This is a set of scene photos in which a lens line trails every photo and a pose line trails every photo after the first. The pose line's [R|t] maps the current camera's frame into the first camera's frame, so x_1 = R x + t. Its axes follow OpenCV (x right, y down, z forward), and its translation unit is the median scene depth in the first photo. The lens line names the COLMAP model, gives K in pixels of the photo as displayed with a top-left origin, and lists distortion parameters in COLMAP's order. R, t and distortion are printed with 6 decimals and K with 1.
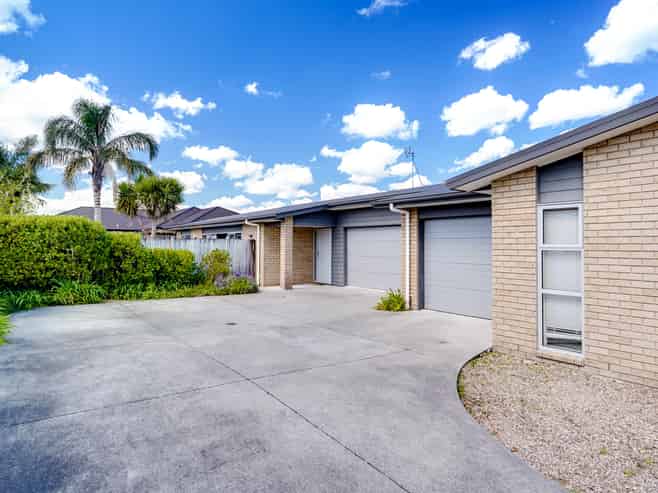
lens RADIAL K [[385.2, 0, 329.0], [0, 385.2, 246.5], [0, 0, 1]] dist [0.001323, -0.000007]
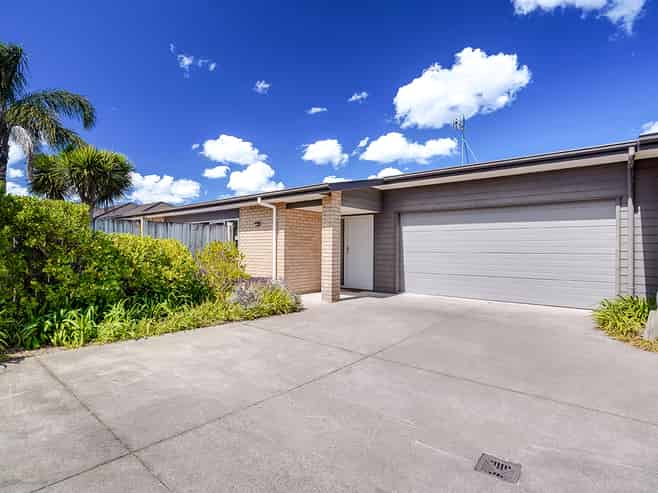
lens RADIAL K [[327.1, 0, 329.4], [0, 327.1, 250.2], [0, 0, 1]] dist [-0.001389, 0.000254]
pose [[0.972374, 0.004072, 0.233394, -0.274821], [-0.005281, 0.999976, 0.004551, 0.021812], [-0.233370, -0.005658, 0.972372, 0.497404]]
